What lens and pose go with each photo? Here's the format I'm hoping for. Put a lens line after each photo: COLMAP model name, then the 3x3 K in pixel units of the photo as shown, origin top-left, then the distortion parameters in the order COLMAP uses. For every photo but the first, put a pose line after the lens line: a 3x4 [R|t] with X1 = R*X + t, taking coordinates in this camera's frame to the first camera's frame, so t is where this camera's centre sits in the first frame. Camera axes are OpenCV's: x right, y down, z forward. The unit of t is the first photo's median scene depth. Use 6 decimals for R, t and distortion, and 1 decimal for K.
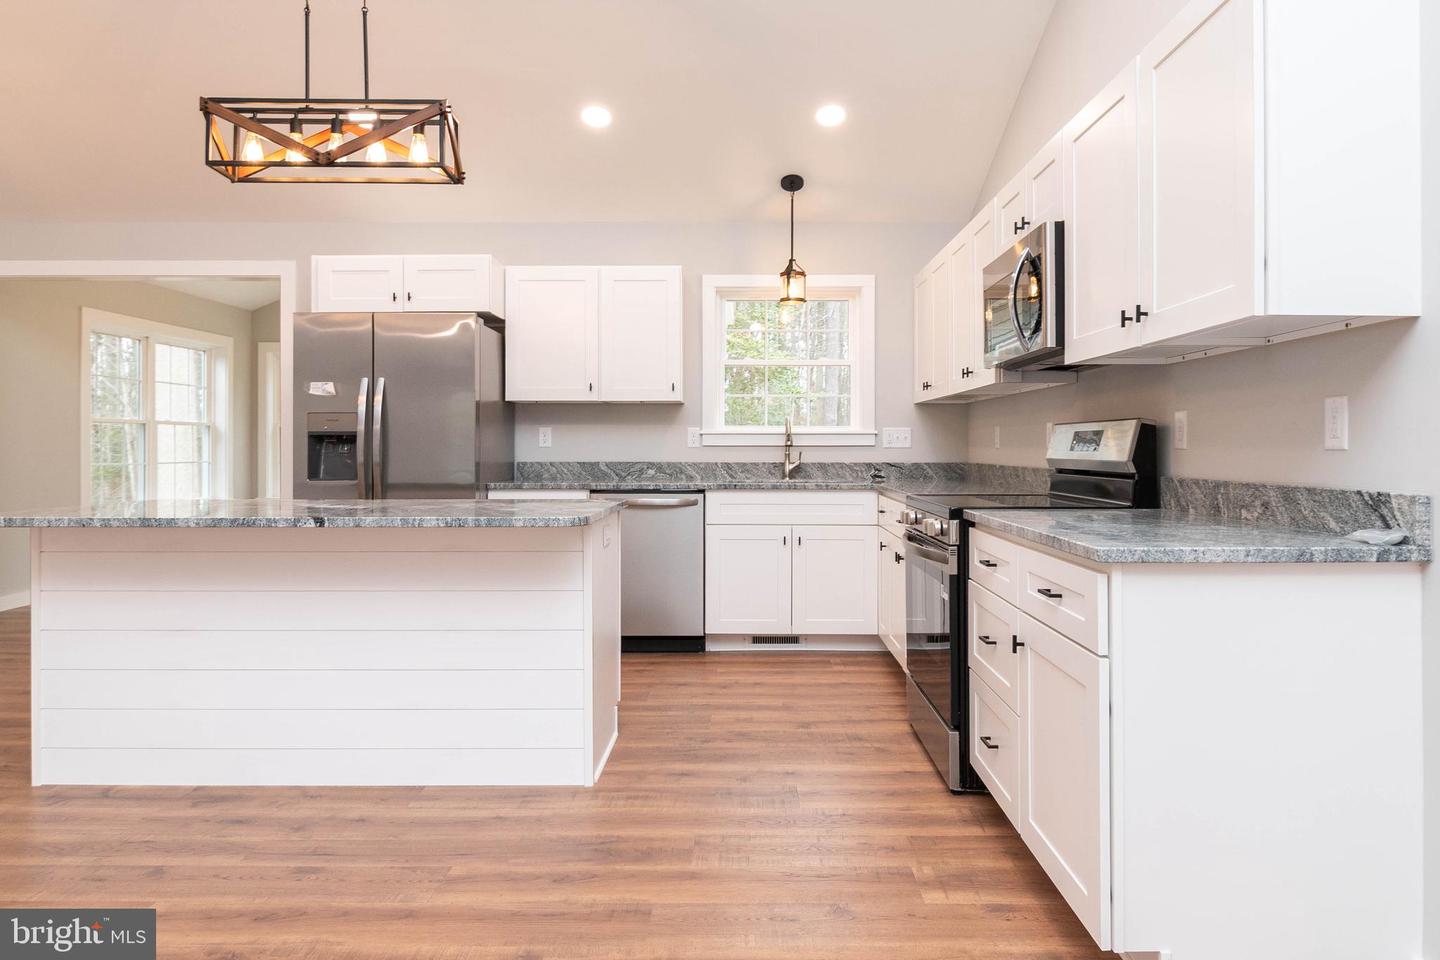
lens RADIAL K [[903.1, 0, 744.4], [0, 903.1, 445.5], [0, 0, 1]] dist [0.000199, -0.000472]
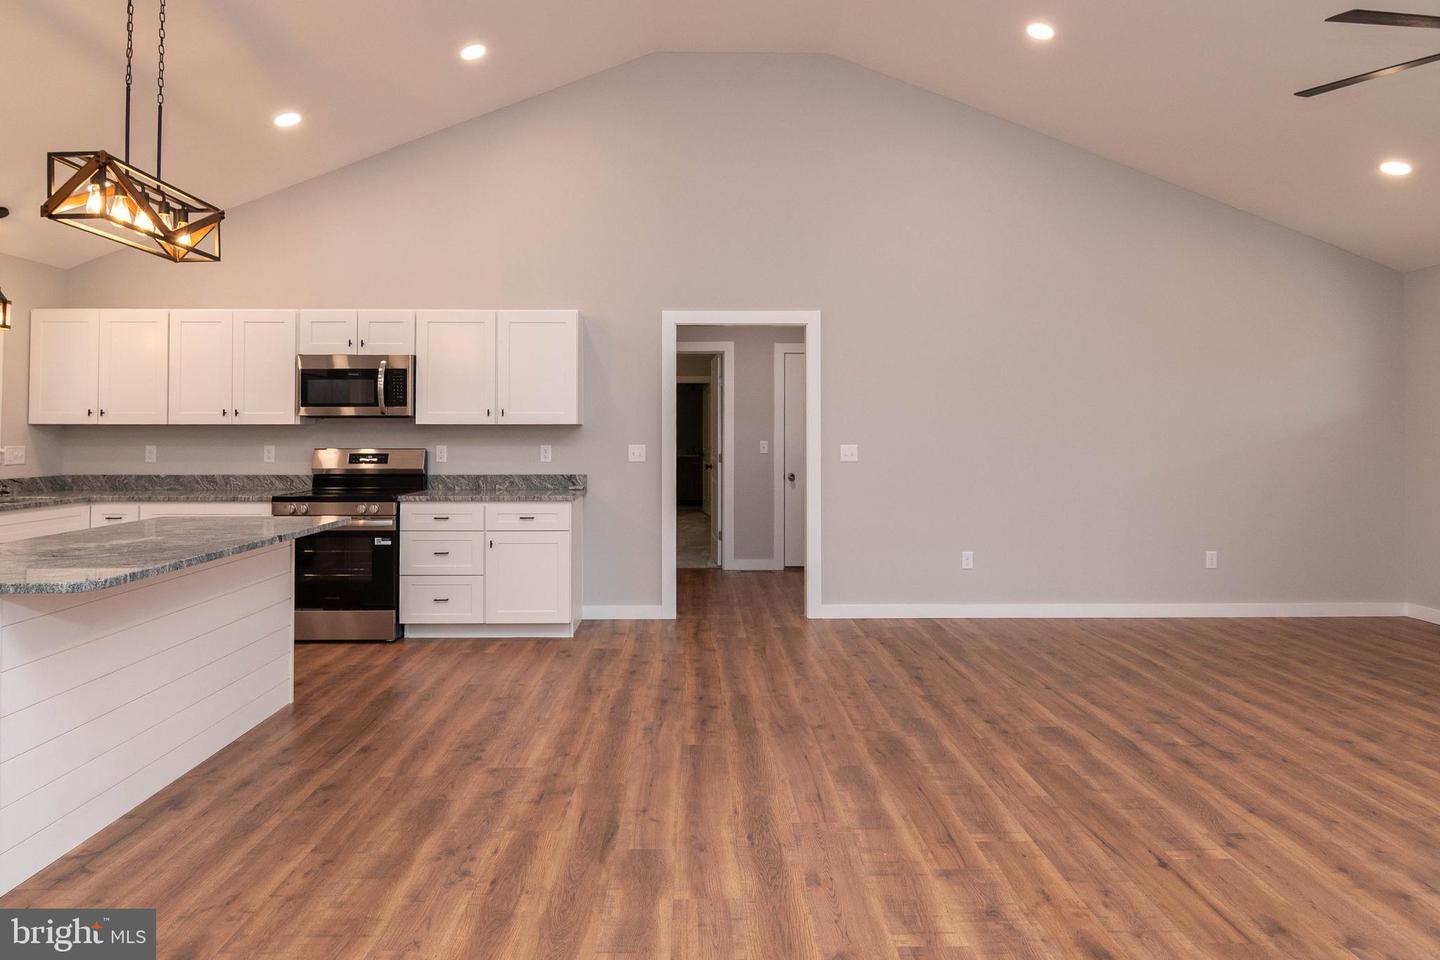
lens RADIAL K [[875.2, 0, 705.1], [0, 875.2, 411.6], [0, 0, 1]] dist [-0.004094, -0.001539]
pose [[-0.013020, 0.022158, 0.999670, -0.950799], [-0.001508, 0.999753, -0.022180, -0.041703], [-0.999914, -0.001797, -0.012983, 0.197266]]
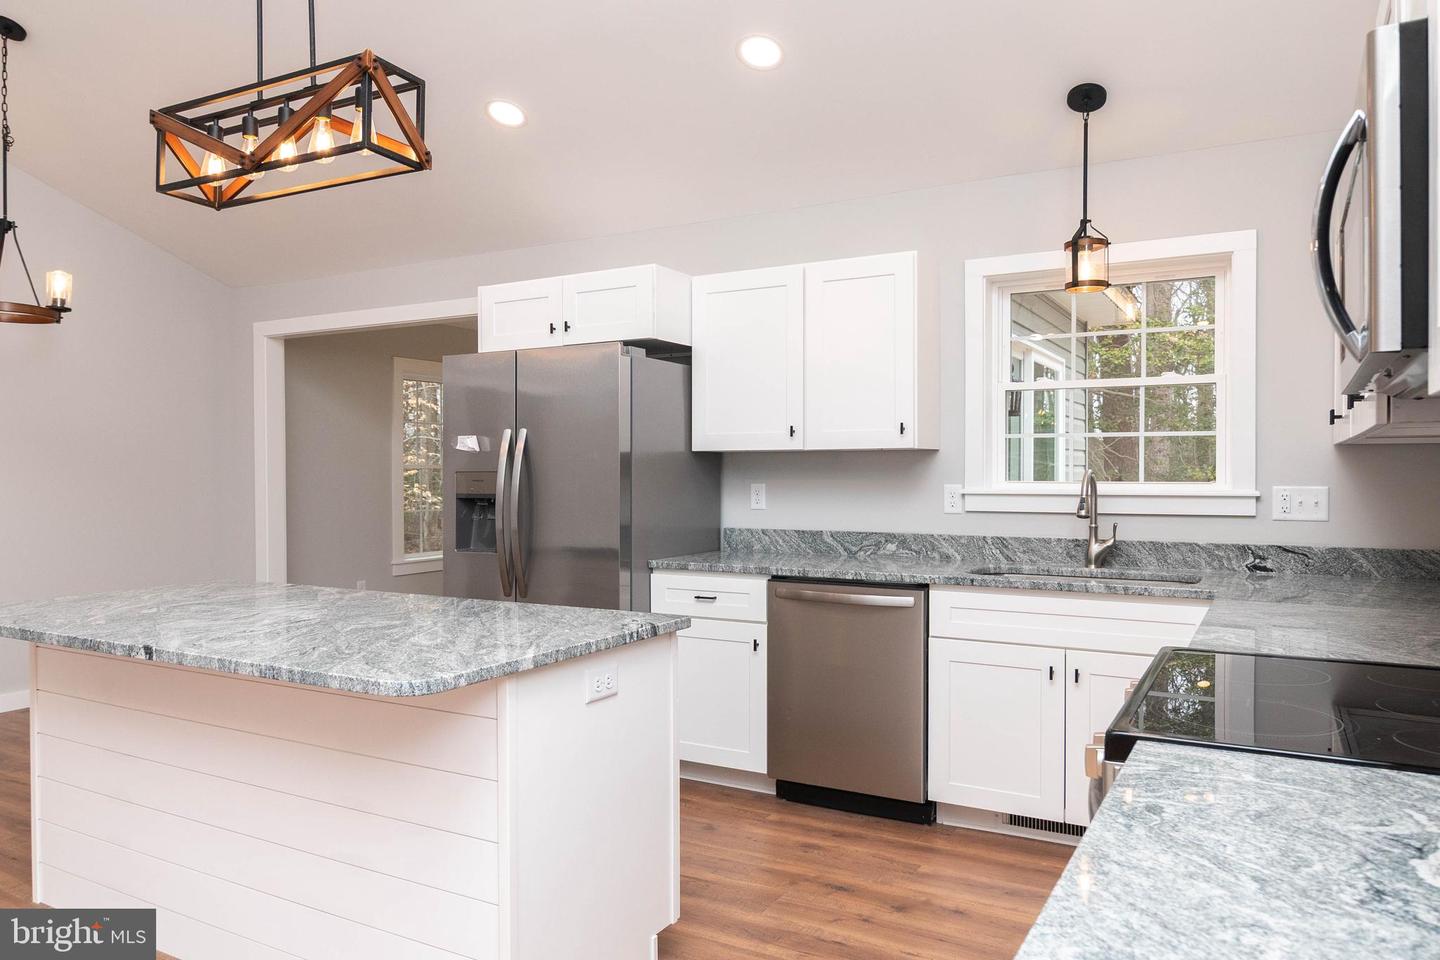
lens RADIAL K [[980.4, 0, 697.6], [0, 980.4, 466.9], [0, 0, 1]] dist [0.000535, -0.005306]
pose [[0.866001, -0.004998, -0.500017, 0.159237], [0.002139, 0.999978, -0.006290, -0.030777], [0.500037, 0.004377, 0.865993, 0.276123]]
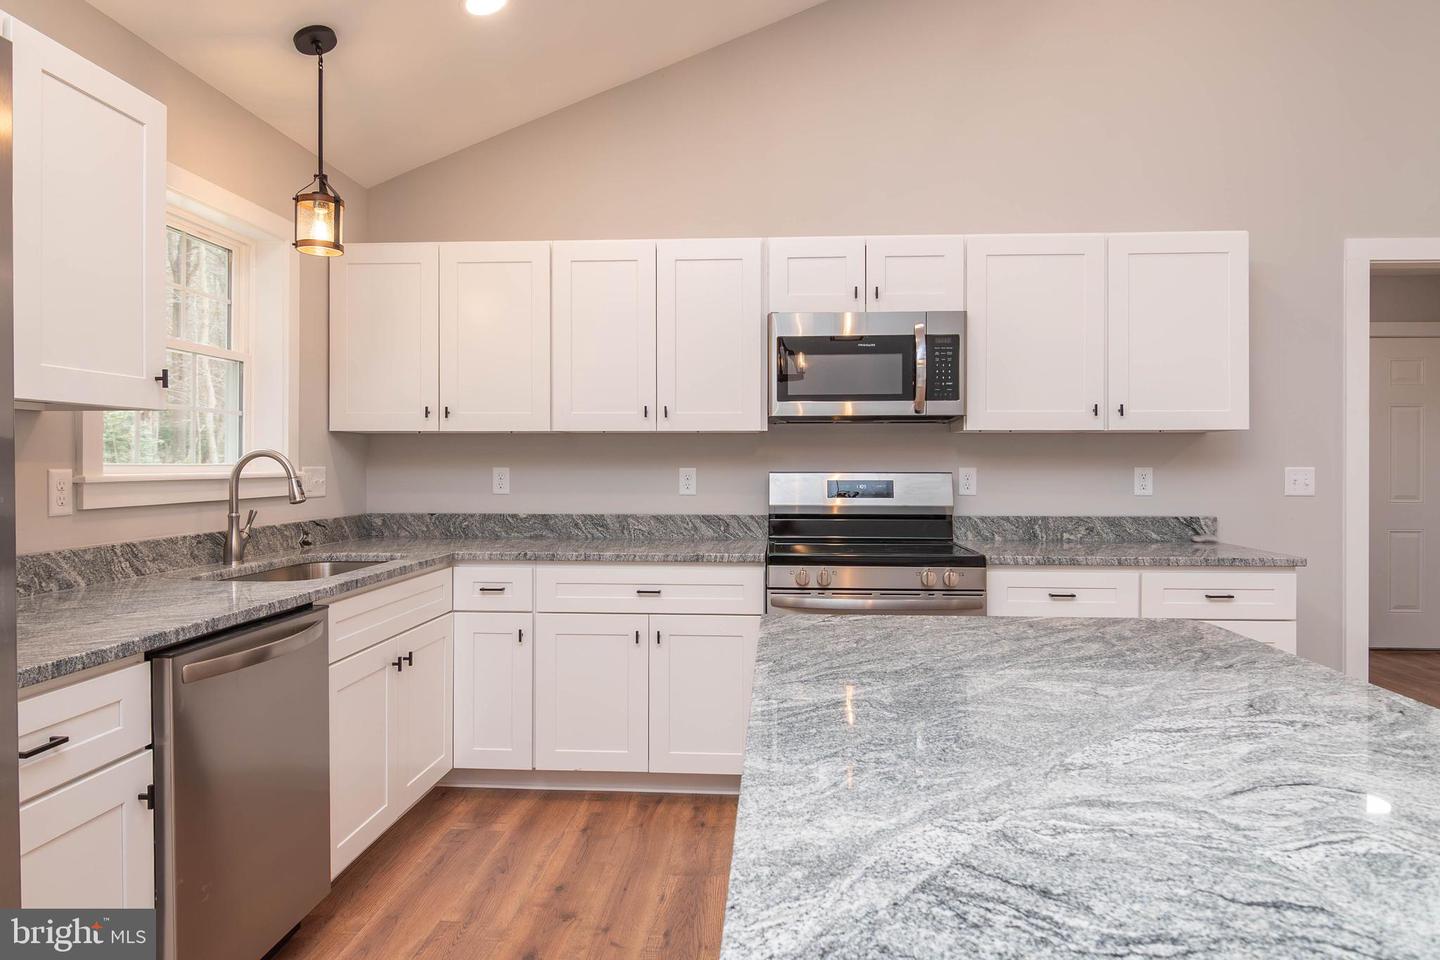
lens RADIAL K [[873.7, 0, 725.4], [0, 873.7, 463.3], [0, 0, 1]] dist [-0.003244, -0.003727]
pose [[0.056984, -0.001106, 0.998374, -0.482366], [-0.002388, 0.999996, 0.001244, -0.025447], [-0.998372, -0.002455, 0.056982, 0.708266]]
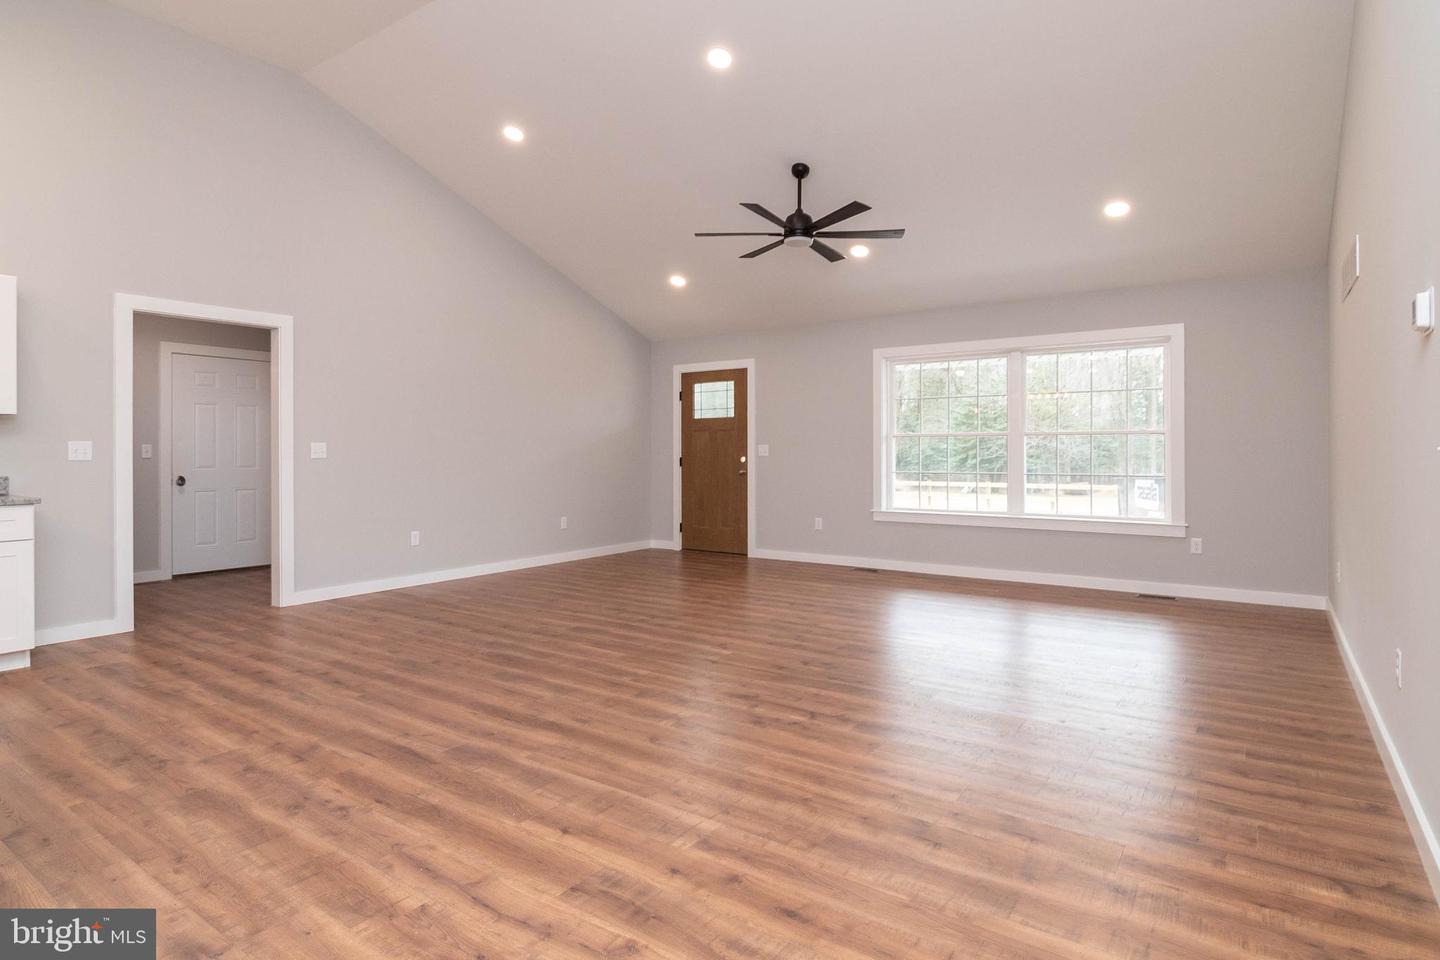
lens RADIAL K [[777.9, 0, 714.5], [0, 777.9, 454.4], [0, 0, 1]] dist [-0.006543, -0.001255]
pose [[-0.816537, -0.000254, 0.577293, -0.908602], [0.001751, 0.999994, 0.002916, -0.008069], [-0.577291, 0.003392, -0.816532, 0.598291]]
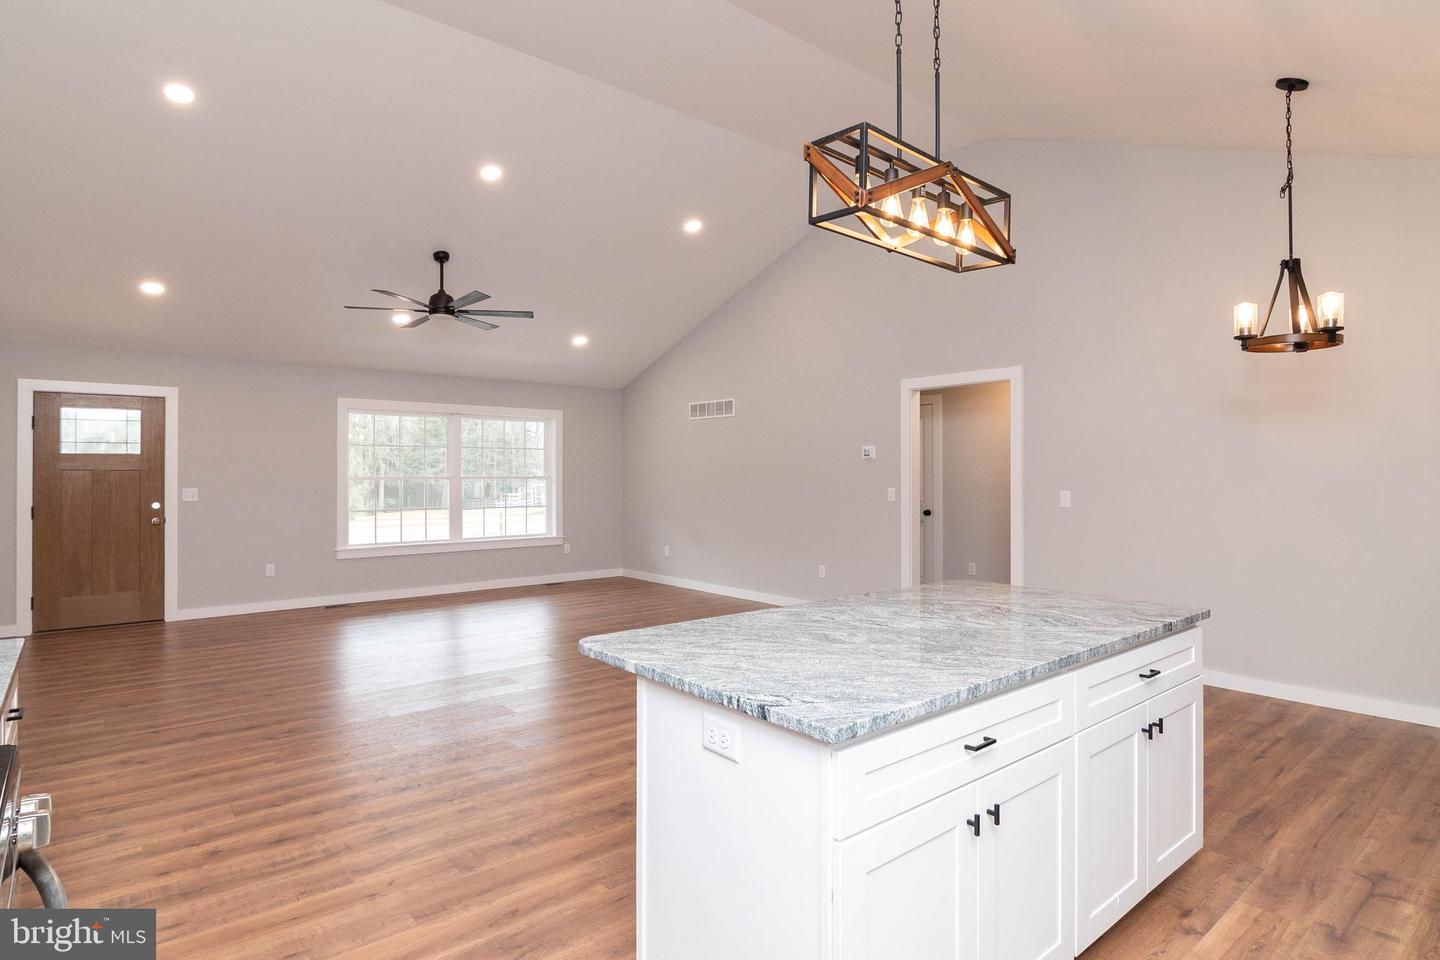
lens RADIAL K [[764.9, 0, 720.0], [0, 764.9, 480.0], [0, 0, 1]] dist [-0.000613, -0.000378]
pose [[-0.763896, 0.006587, -0.645306, 0.110760], [0.001545, 0.999964, 0.008378, -0.048949], [0.645337, 0.005404, -0.763879, 0.892890]]
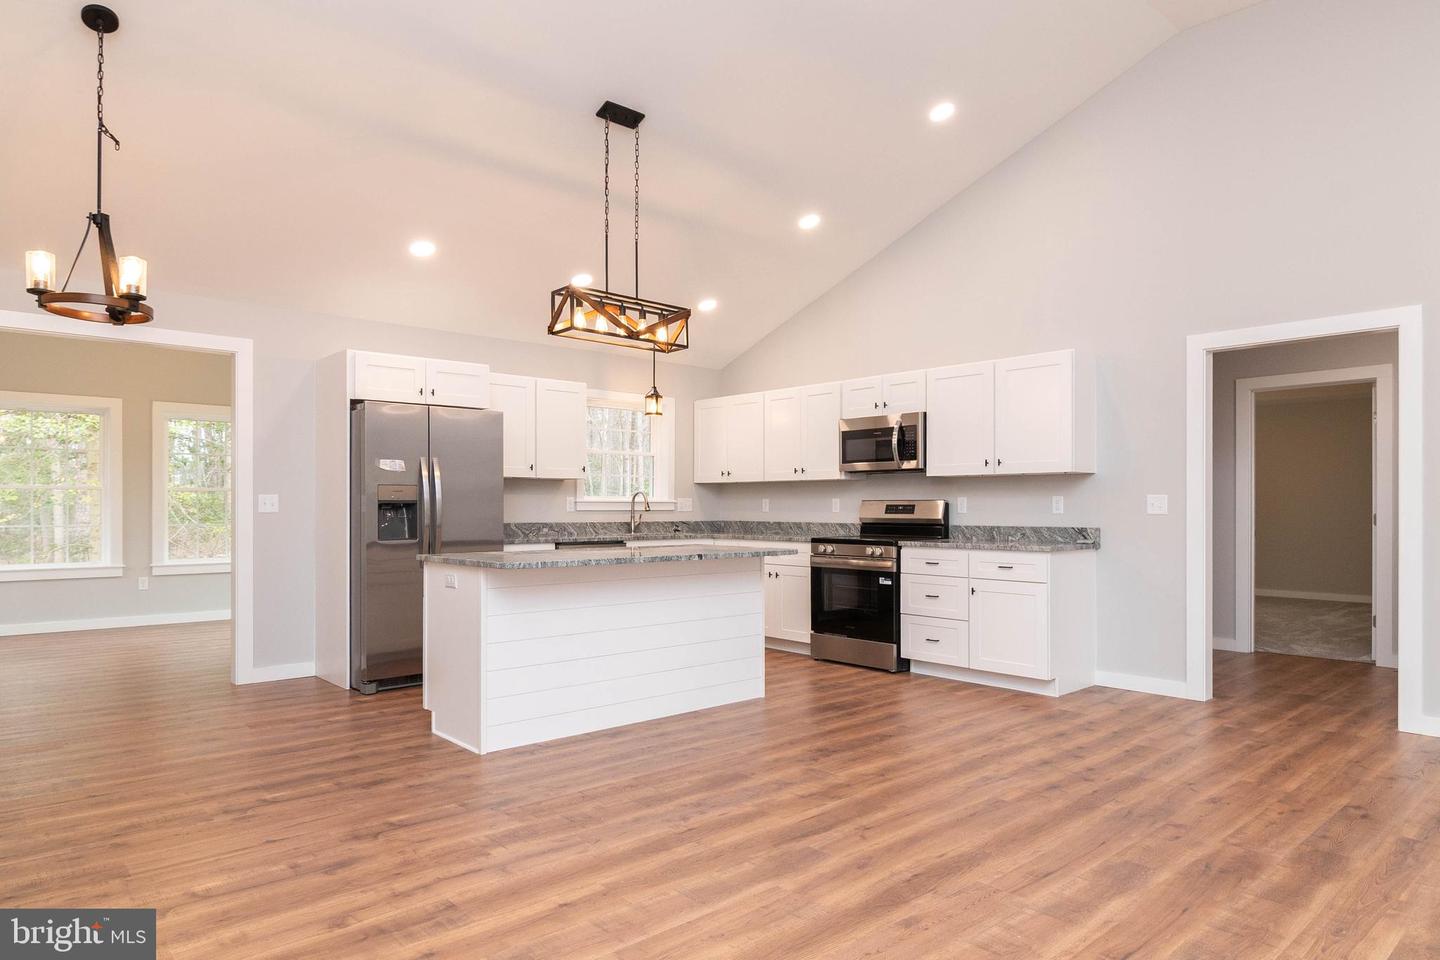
lens RADIAL K [[877.9, 0, 722.3], [0, 877.9, 504.4], [0, 0, 1]] dist [-0.001027, -0.003604]
pose [[0.743095, 0.003012, 0.669179, -0.834350], [-0.002490, 0.999995, -0.001735, -0.007718], [-0.669181, -0.000377, 0.743099, -0.159800]]
